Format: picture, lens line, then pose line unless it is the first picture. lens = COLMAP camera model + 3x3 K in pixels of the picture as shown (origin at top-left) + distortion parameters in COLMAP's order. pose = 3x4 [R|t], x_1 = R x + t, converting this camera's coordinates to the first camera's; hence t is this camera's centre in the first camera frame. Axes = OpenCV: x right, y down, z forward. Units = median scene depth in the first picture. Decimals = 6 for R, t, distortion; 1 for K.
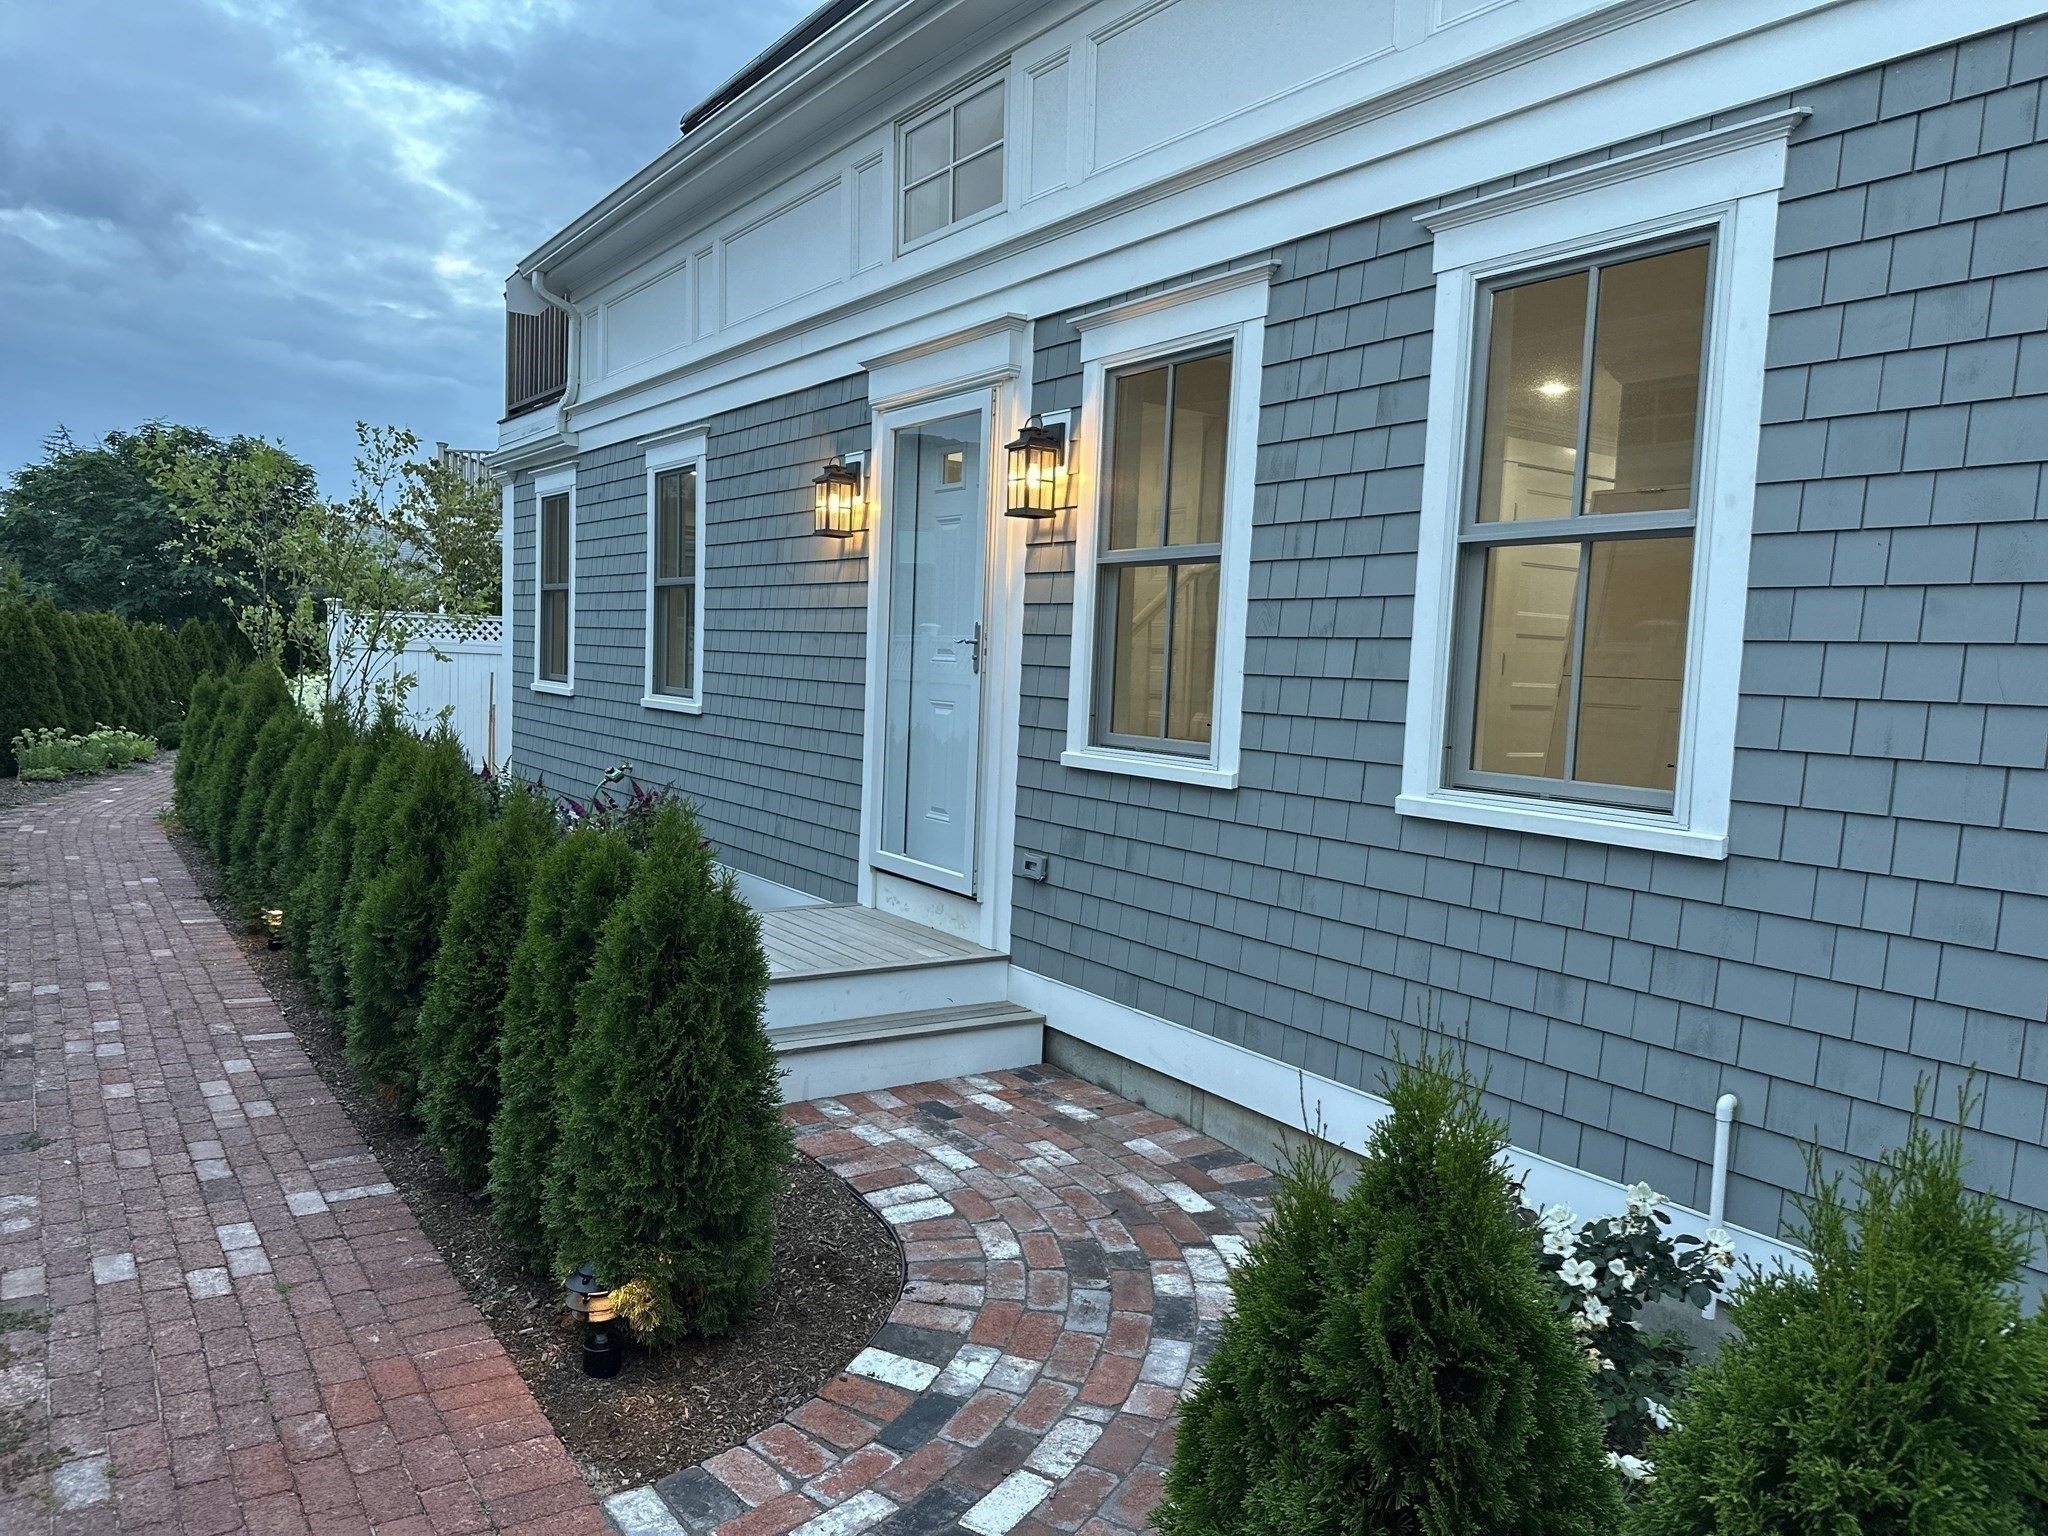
lens RADIAL K [[1430.8, 0, 1024.0], [0, 1430.8, 768.0], [0, 0, 1]] dist [0.072510, -0.088651]
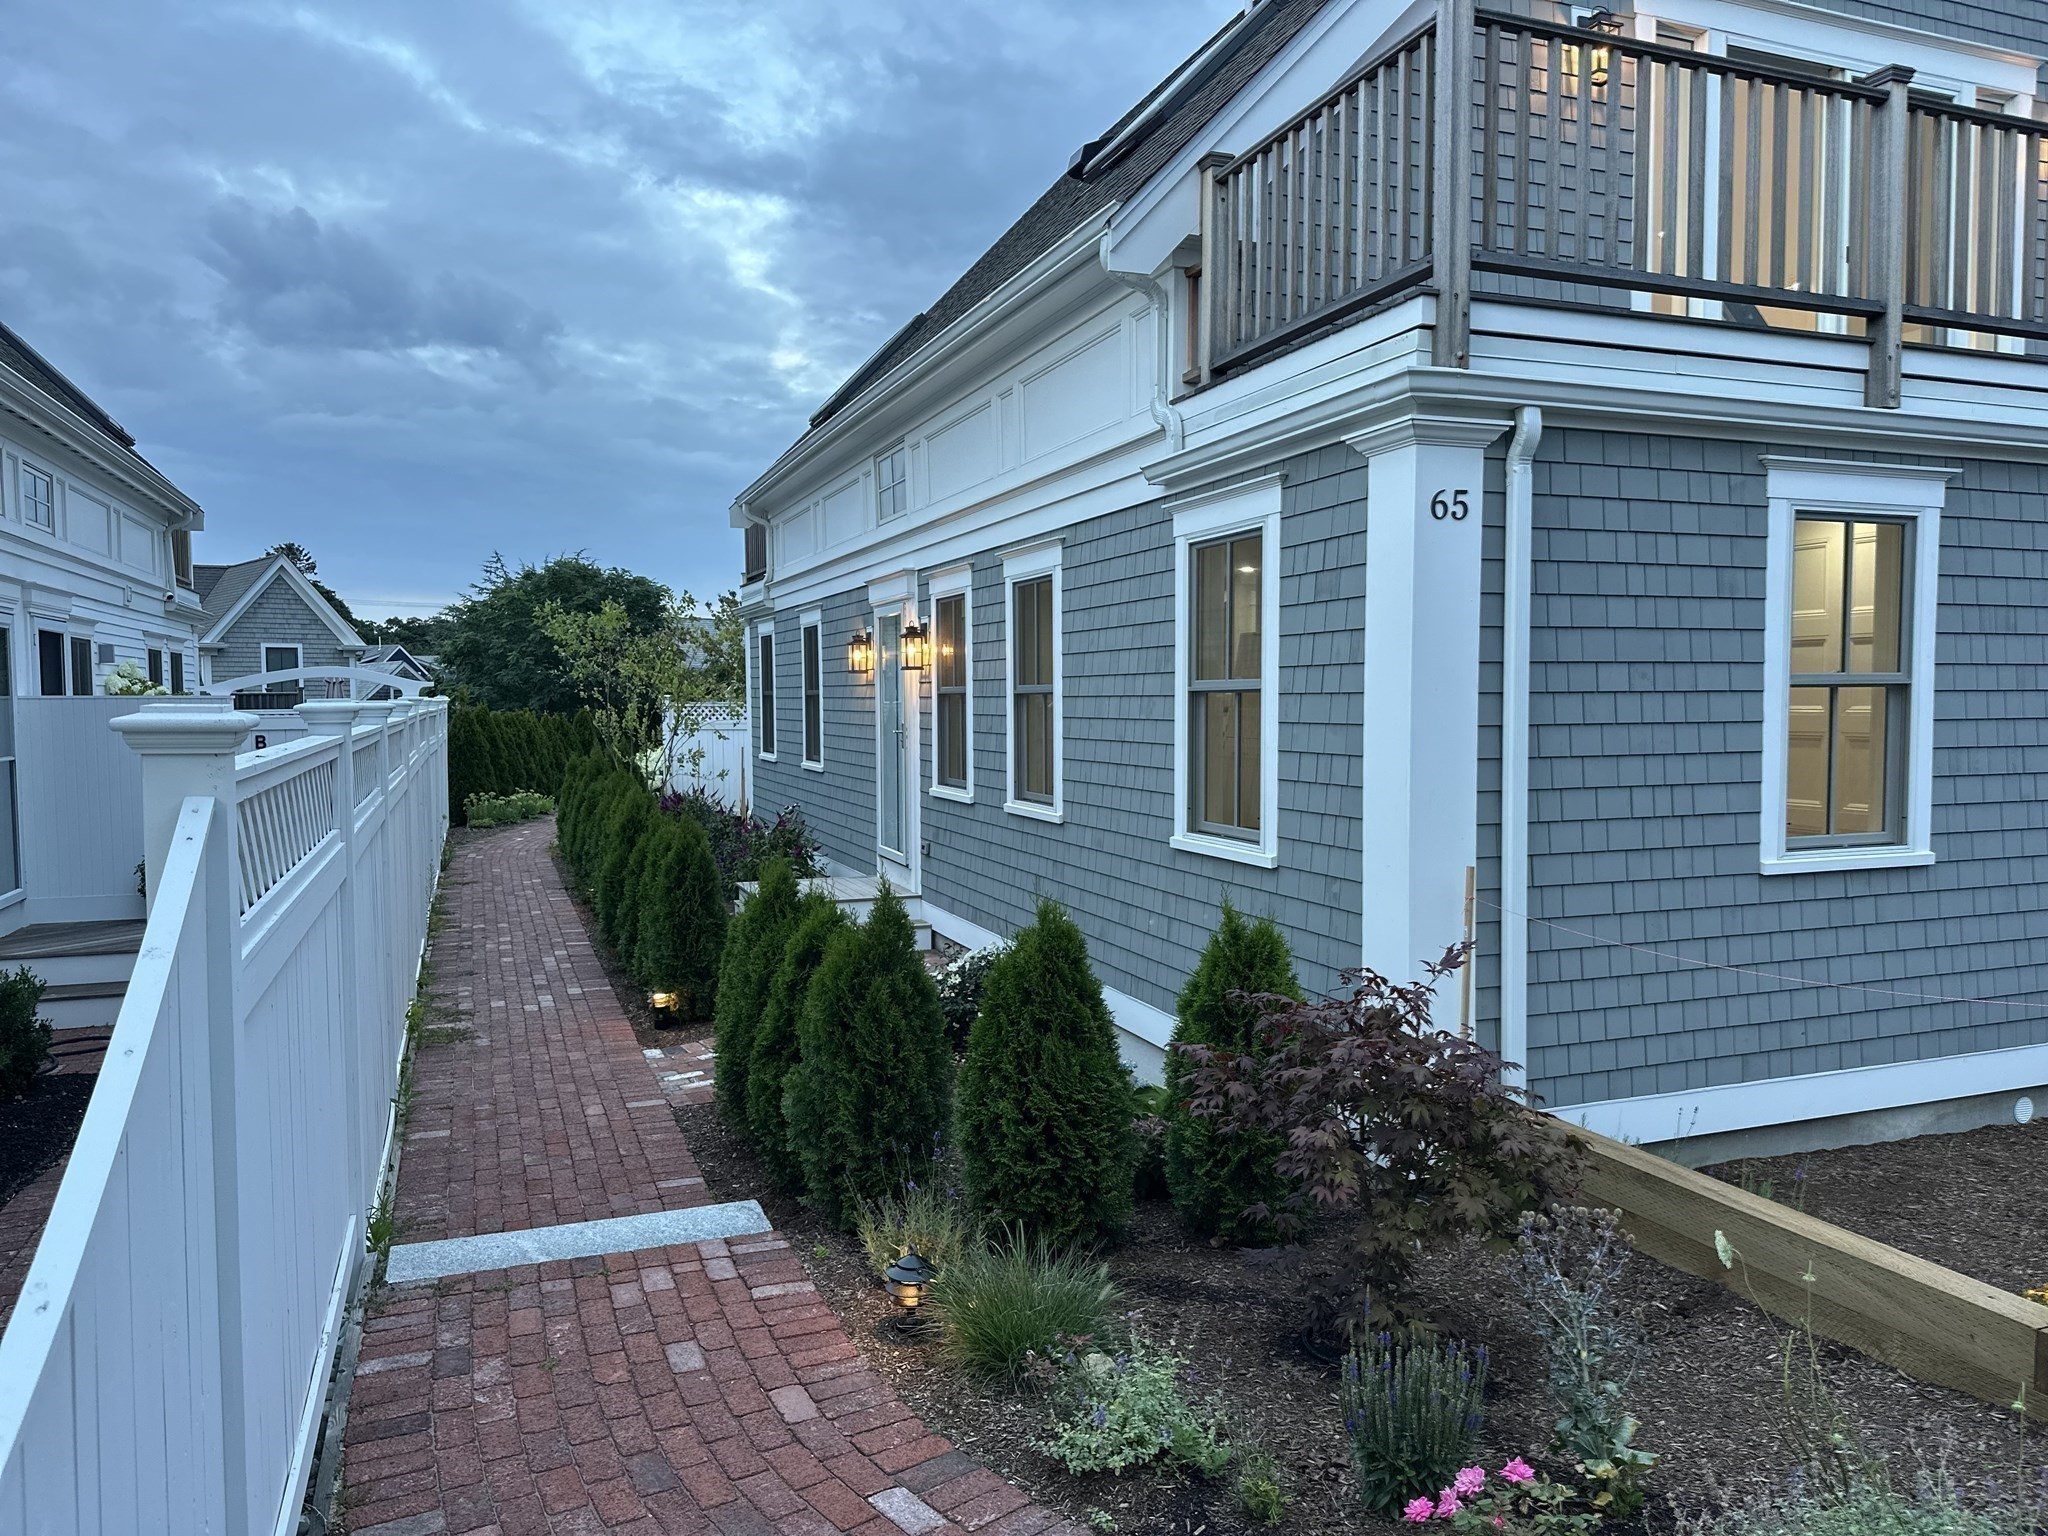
lens RADIAL K [[1434.8, 0, 1024.0], [0, 1434.8, 768.0], [0, 0, 1]] dist [0.115298, -0.114637]
pose [[0.970362, -0.031967, -0.239531, 0.336041], [0.024806, 0.999152, -0.032852, 0.015371], [0.240378, 0.025937, 0.970333, -0.476974]]
